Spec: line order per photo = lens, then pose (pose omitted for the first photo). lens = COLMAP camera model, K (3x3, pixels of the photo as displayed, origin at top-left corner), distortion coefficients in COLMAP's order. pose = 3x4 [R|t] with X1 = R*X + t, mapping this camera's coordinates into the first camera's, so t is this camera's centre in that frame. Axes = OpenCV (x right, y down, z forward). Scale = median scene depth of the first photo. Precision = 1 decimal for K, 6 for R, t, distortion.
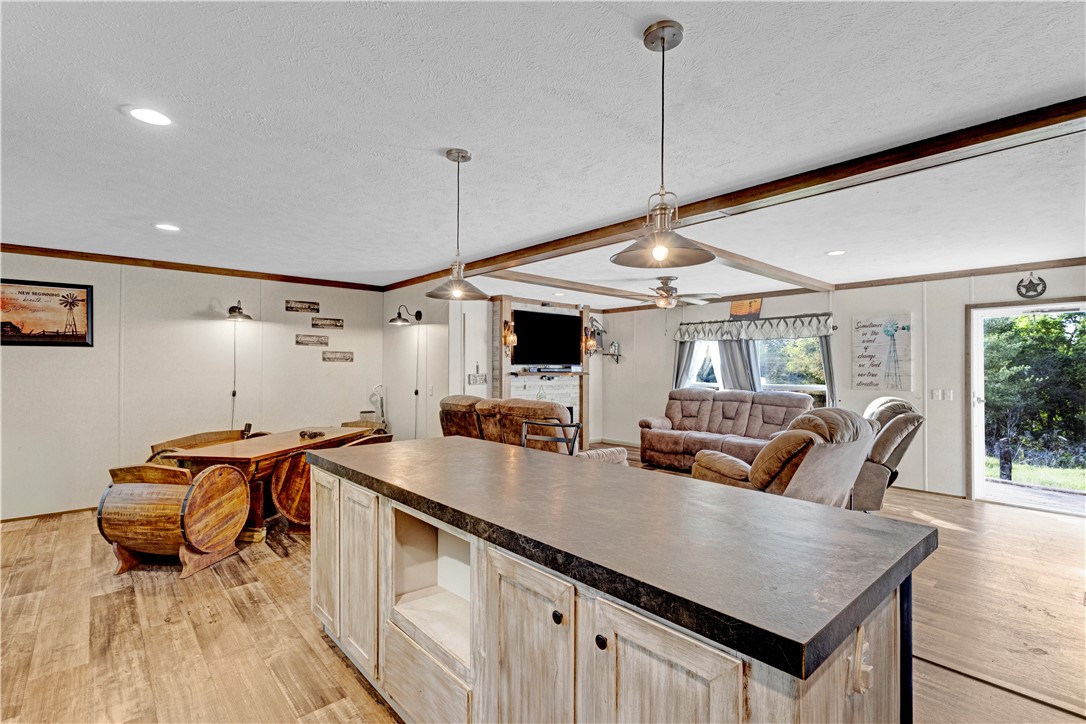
lens RADIAL K [[503.3, 0, 543.0], [0, 503.3, 362.0], [0, 0, 1]] dist [0.026535, -0.000292]
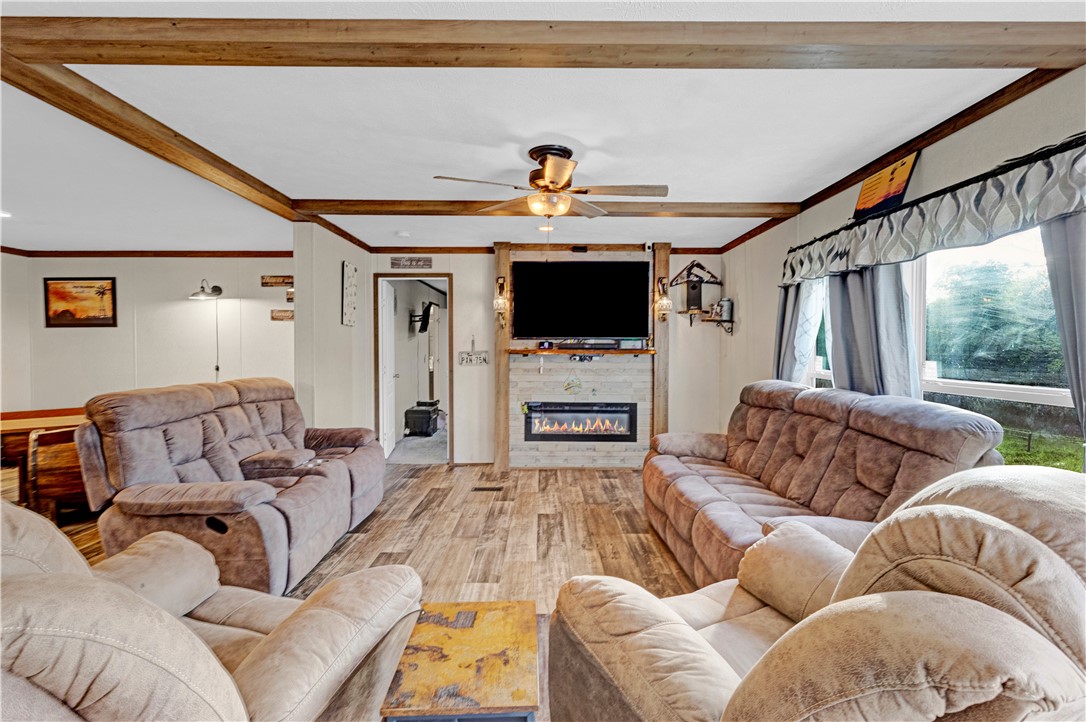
lens RADIAL K [[498.9, 0, 541.3], [0, 498.9, 347.2], [0, 0, 1]] dist [0.027255, -0.000375]
pose [[0.740384, -0.001166, -0.672183, 0.420174], [0.010384, 0.999899, 0.009703, 0.010589], [0.672104, -0.014163, 0.740322, 0.471748]]
